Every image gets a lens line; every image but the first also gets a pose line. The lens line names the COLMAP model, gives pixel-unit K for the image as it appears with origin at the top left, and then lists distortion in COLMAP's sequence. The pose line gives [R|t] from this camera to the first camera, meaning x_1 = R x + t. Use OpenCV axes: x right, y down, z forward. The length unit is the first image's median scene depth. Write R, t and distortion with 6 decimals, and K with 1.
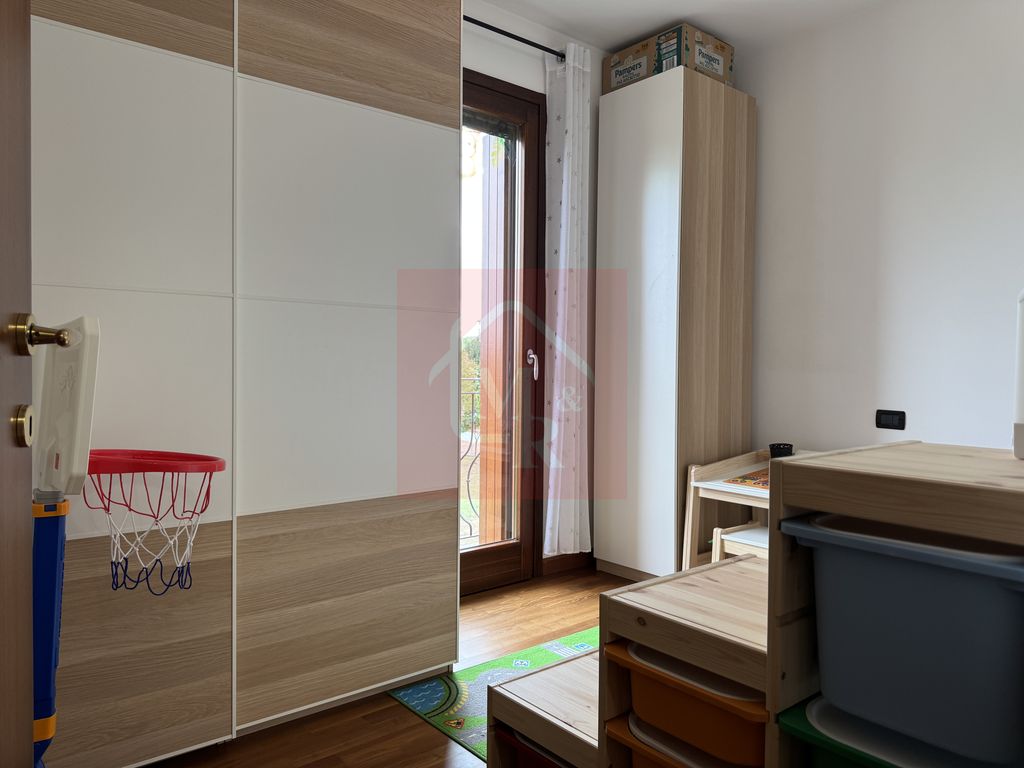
lens RADIAL K [[719.2, 0, 511.9], [0, 719.2, 384.3], [0, 0, 1]] dist [0.091259, -0.109999]
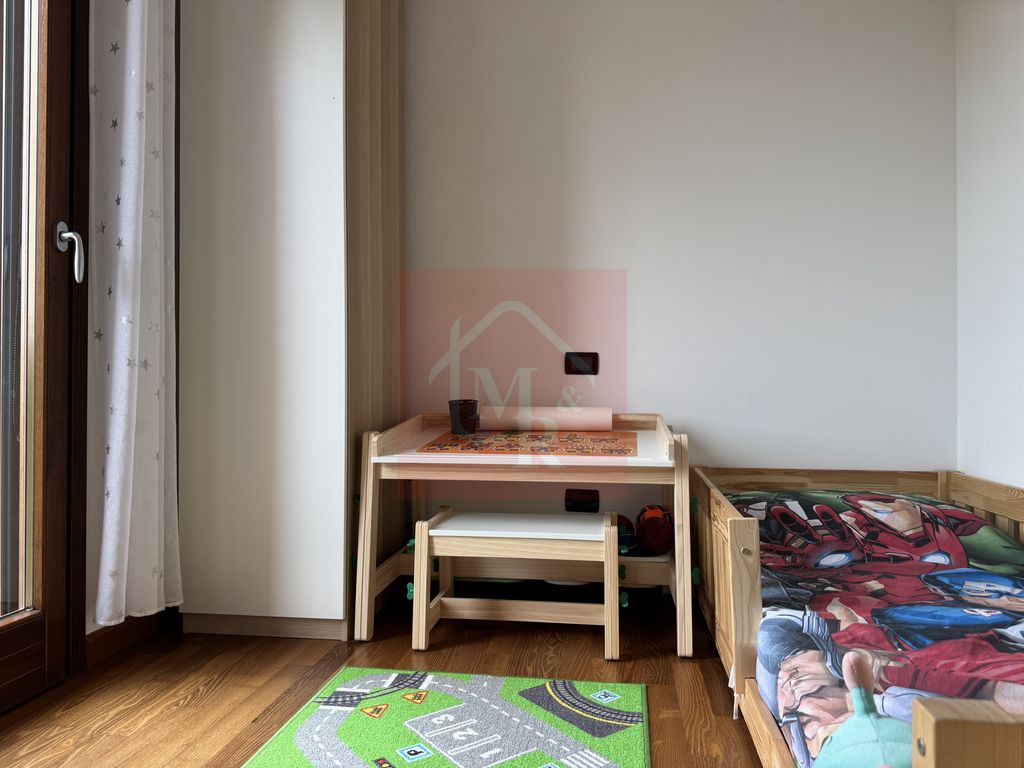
lens RADIAL K [[719.2, 0, 511.9], [0, 719.2, 384.3], [0, 0, 1]] dist [0.091259, -0.109999]
pose [[0.740570, -0.002132, 0.671976, -0.089188], [0.020378, 0.999606, -0.019288, 0.083725], [-0.671671, 0.027977, 0.740321, 0.431617]]
